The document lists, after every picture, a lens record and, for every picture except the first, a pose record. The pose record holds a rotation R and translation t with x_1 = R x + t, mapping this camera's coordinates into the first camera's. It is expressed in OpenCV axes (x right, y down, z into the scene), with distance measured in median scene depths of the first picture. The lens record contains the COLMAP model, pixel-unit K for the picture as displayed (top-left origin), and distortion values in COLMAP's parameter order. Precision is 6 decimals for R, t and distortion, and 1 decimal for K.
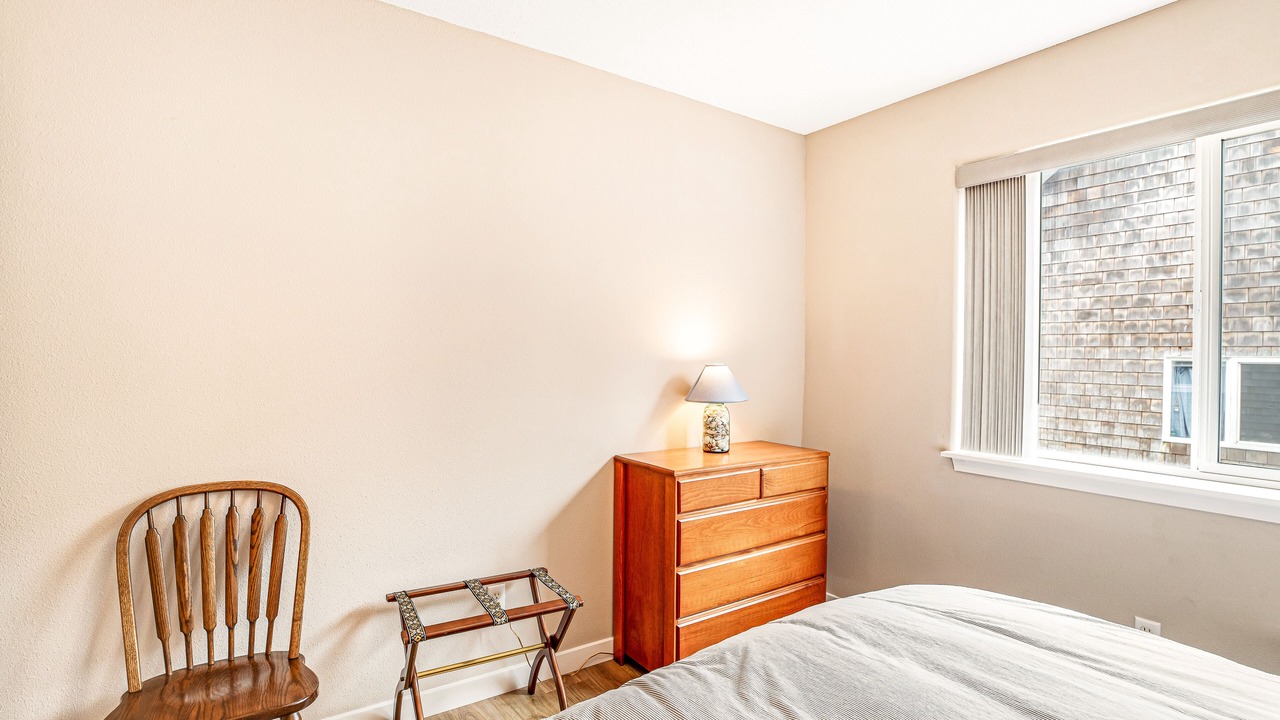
lens RADIAL K [[653.4, 0, 636.2], [0, 653.4, 354.9], [0, 0, 1]] dist [0.000148, -0.000330]
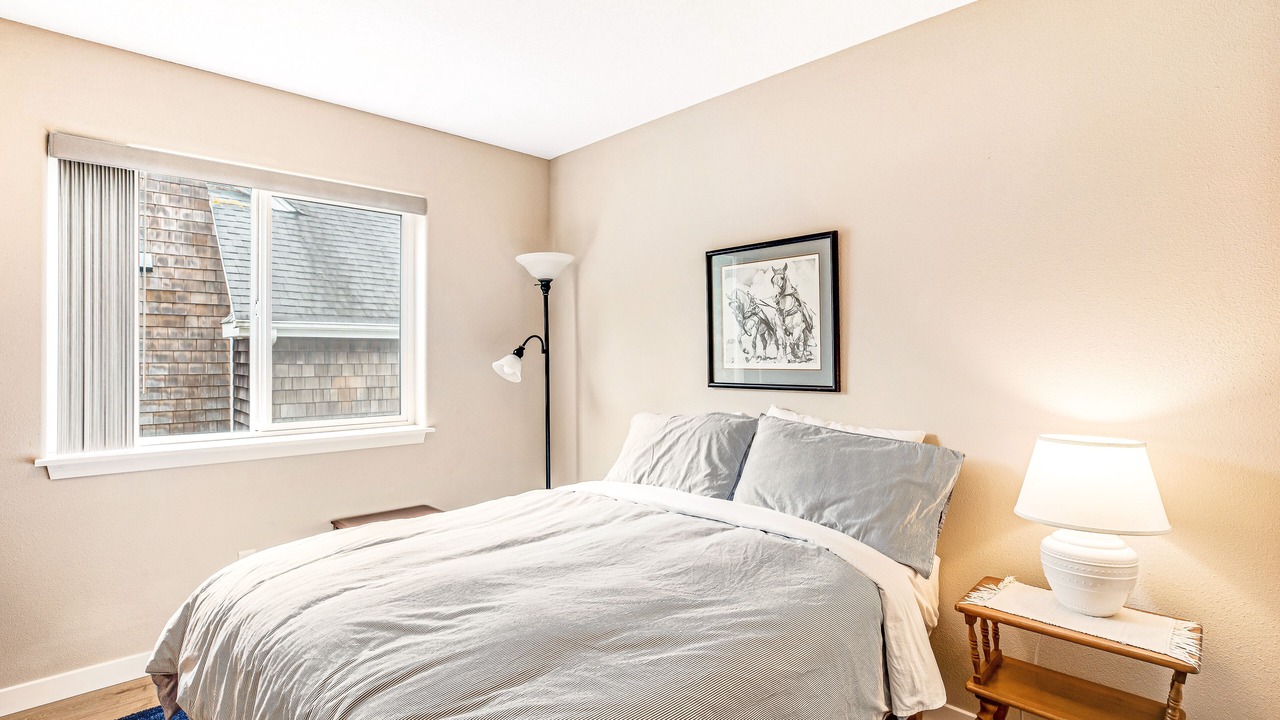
lens RADIAL K [[600.2, 0, 635.9], [0, 600.2, 355.5], [0, 0, 1]] dist [-0.002061, -0.000060]
pose [[-0.156018, -0.014217, 0.987652, -0.446857], [0.004466, 0.999876, 0.015099, 0.002545], [-0.987744, 0.006766, -0.155935, 0.372183]]
